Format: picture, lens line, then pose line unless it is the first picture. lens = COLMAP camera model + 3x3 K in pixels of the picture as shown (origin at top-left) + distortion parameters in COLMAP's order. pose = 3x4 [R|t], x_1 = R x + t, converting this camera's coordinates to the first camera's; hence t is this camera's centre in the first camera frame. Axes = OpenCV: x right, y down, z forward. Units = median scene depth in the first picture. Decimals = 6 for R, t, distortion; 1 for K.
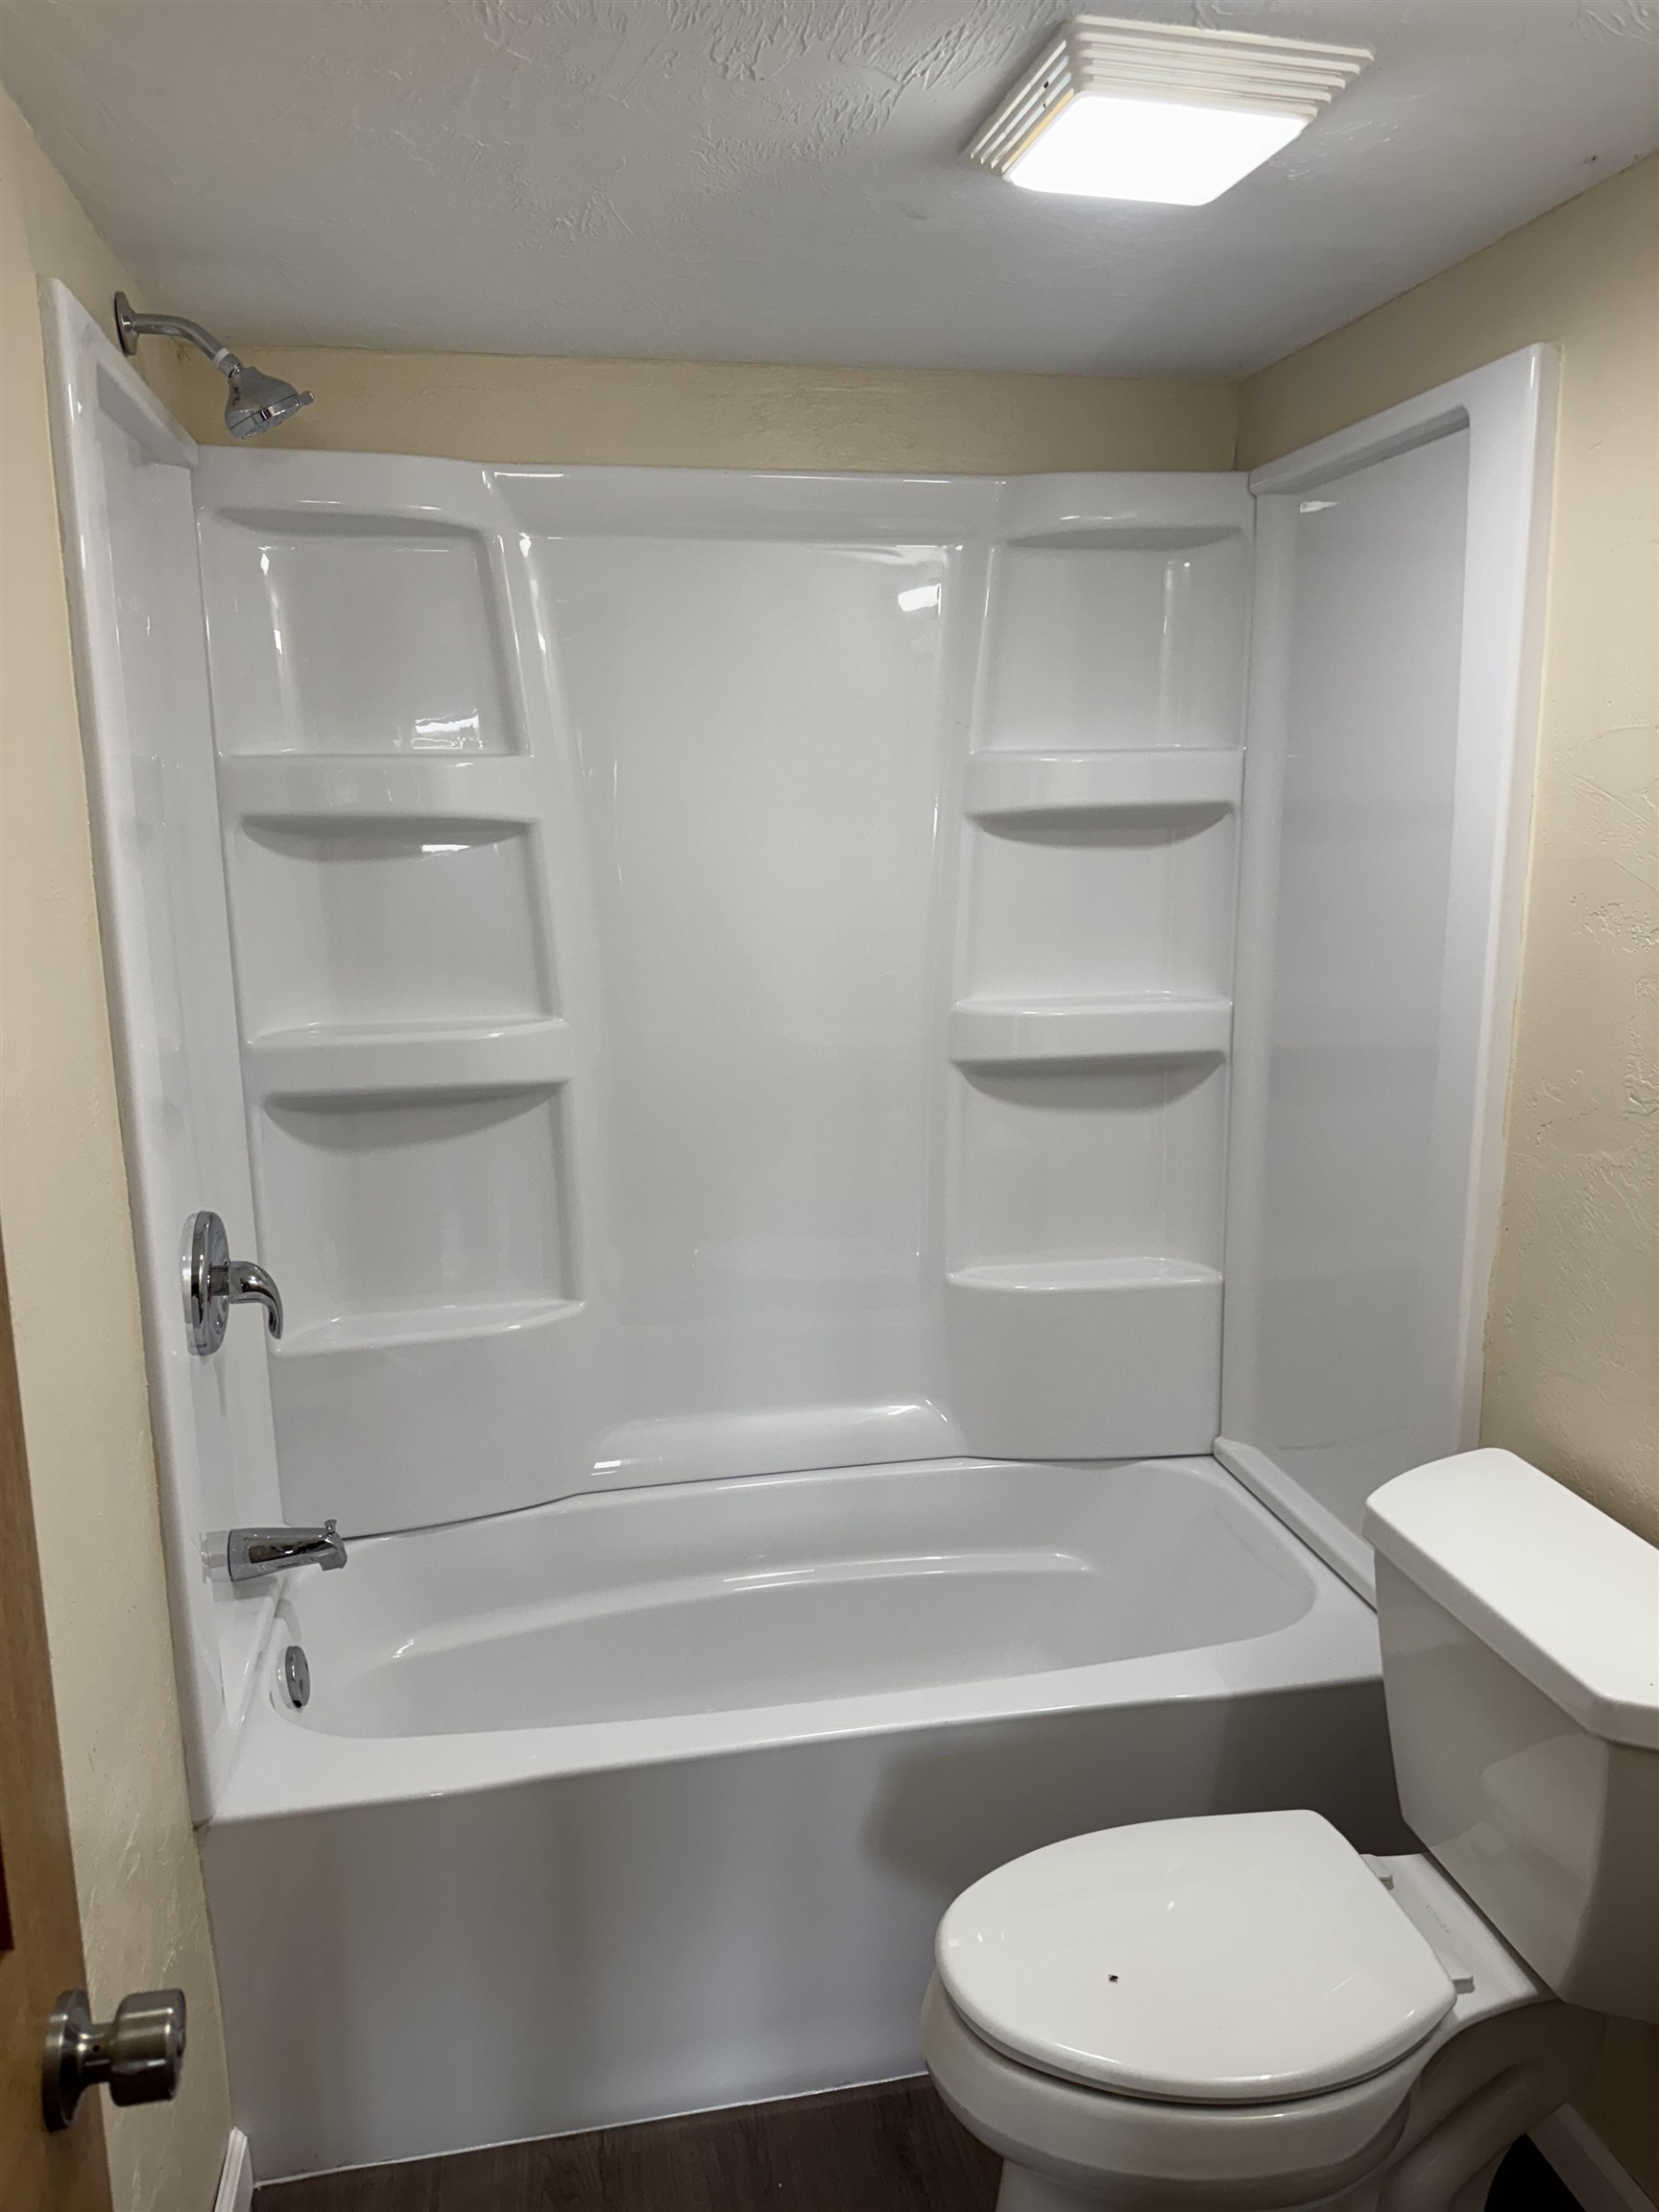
lens RADIAL K [[1581.9, 0, 835.7], [0, 1581.9, 1106.4], [0, 0, 1]] dist [0.020126, -0.041855]
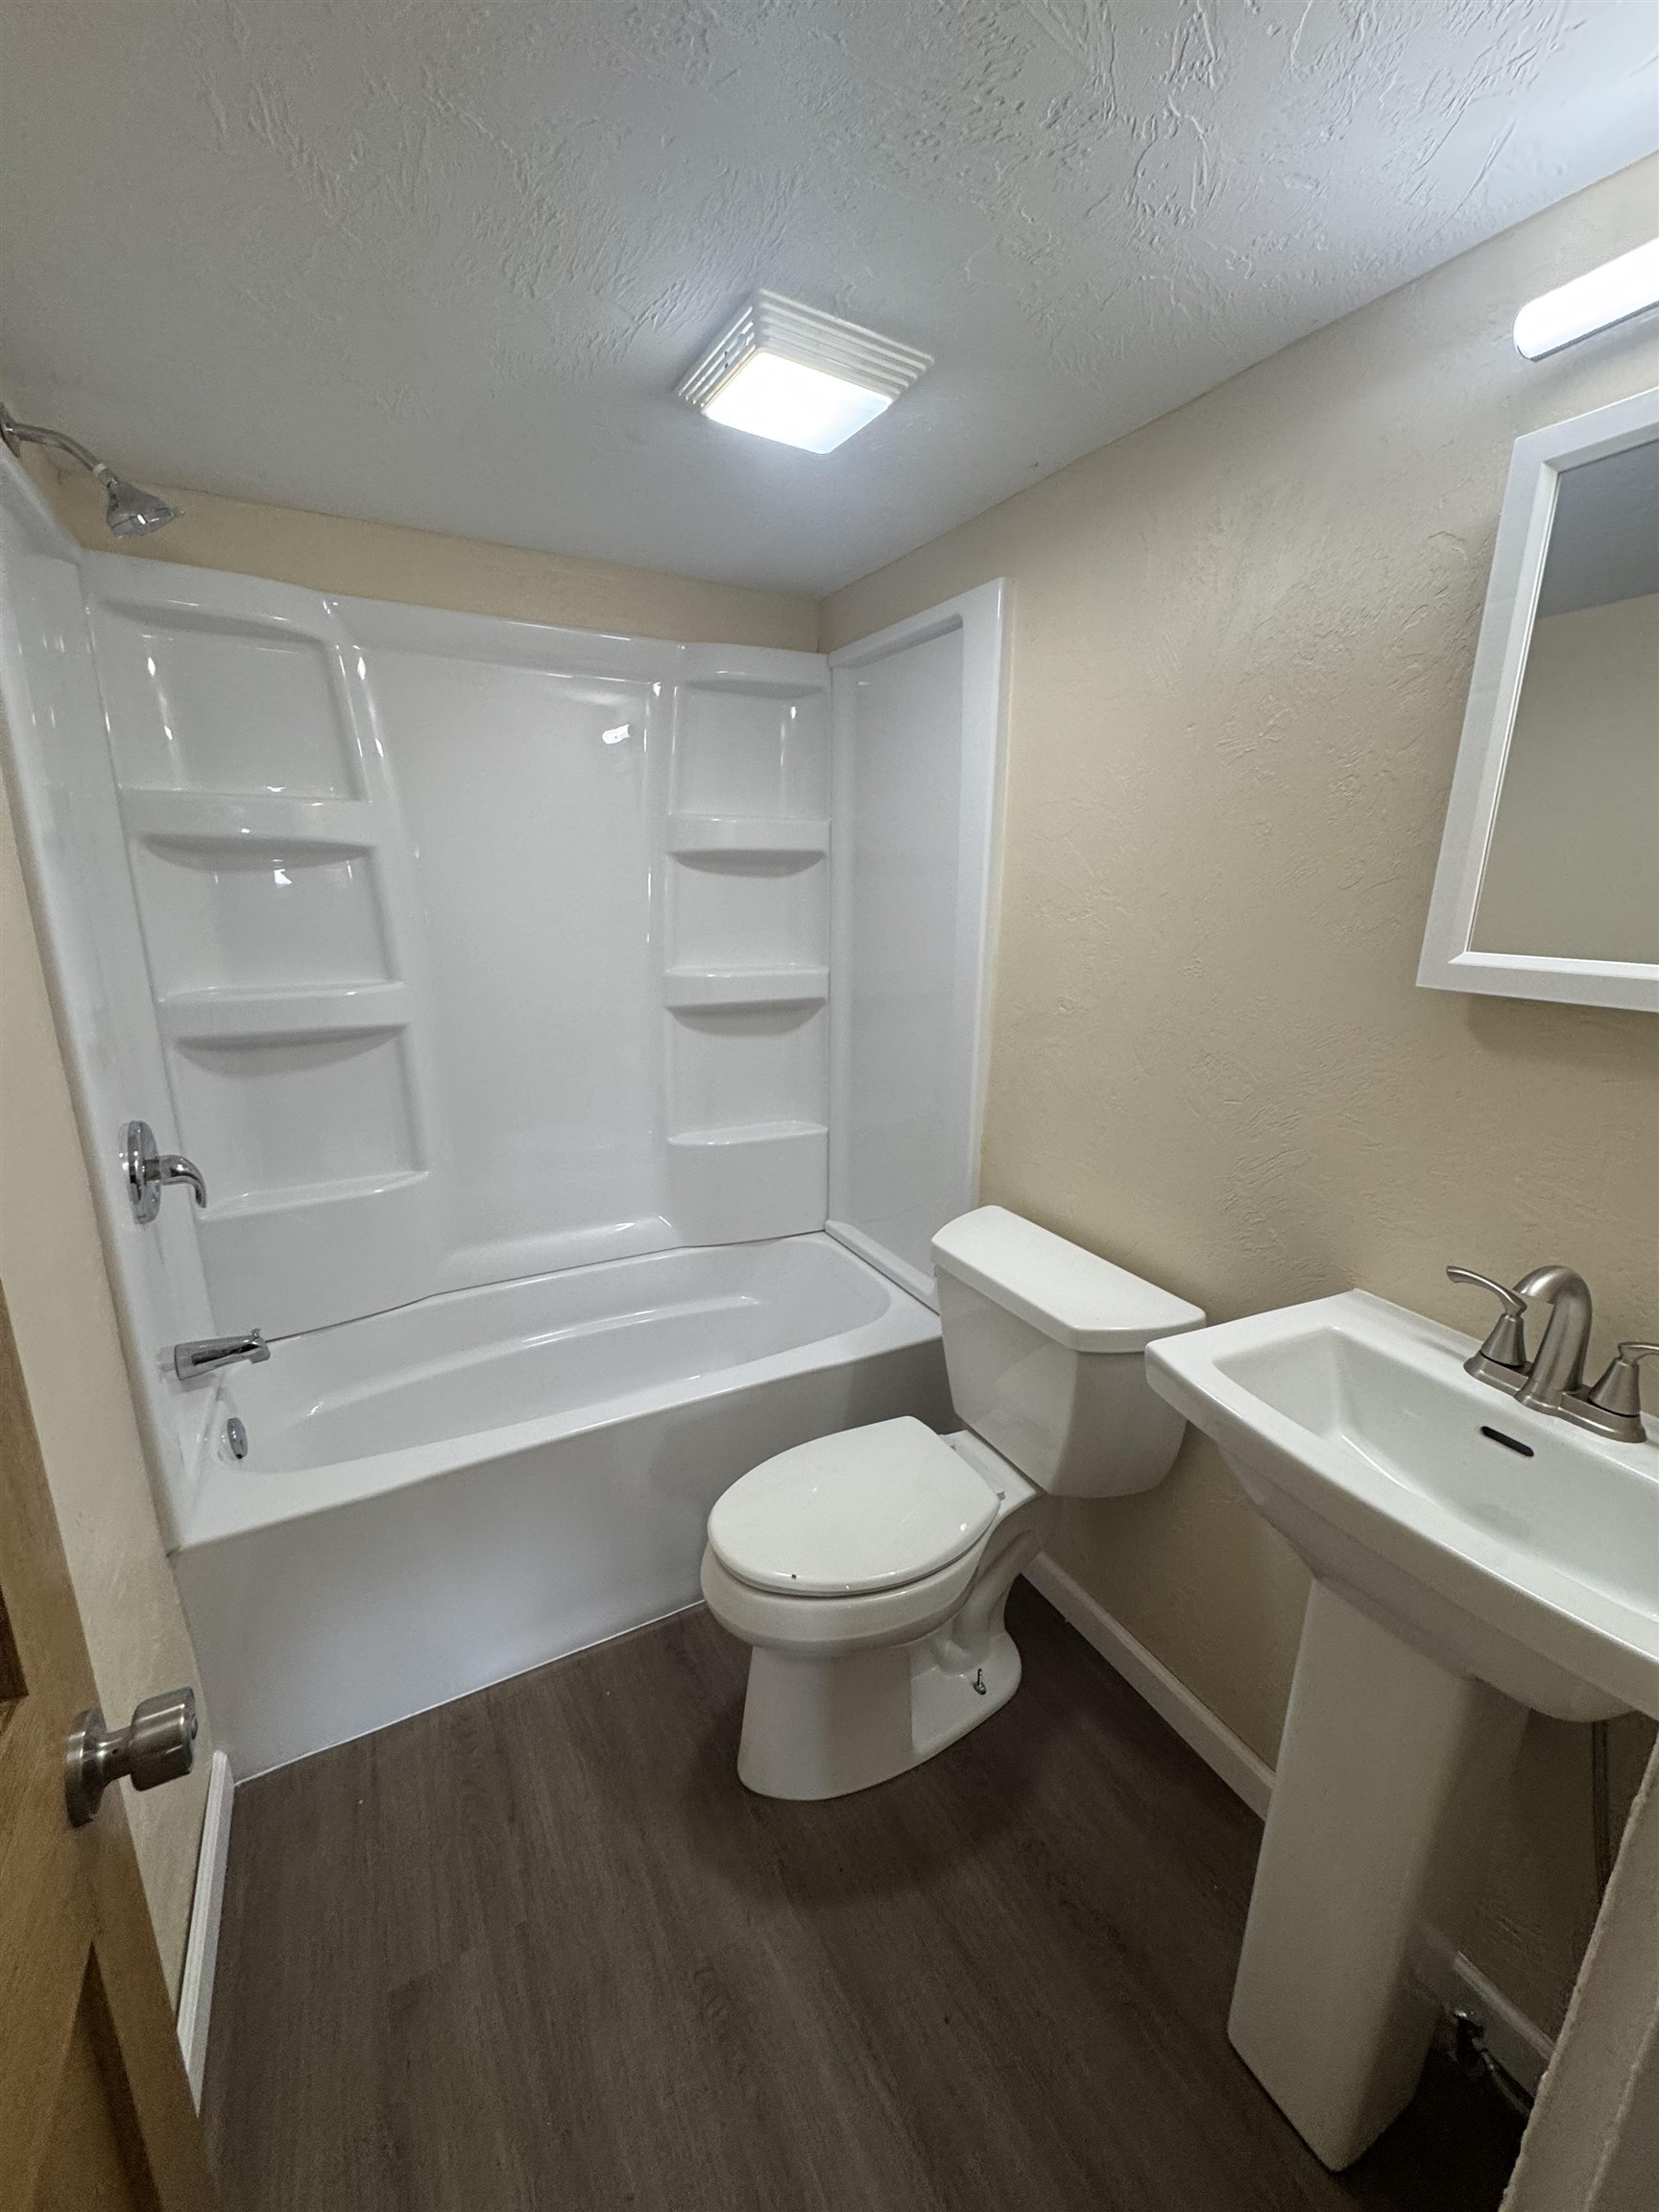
lens RADIAL K [[883.8, 0, 837.2], [0, 883.8, 1108.6], [0, 0, 1]] dist [-0.011303, 0.001464]
pose [[0.950941, -0.054421, 0.304549, -0.049788], [0.037411, 0.997411, 0.061419, 0.032074], [-0.307103, -0.047012, 0.950514, 0.088570]]
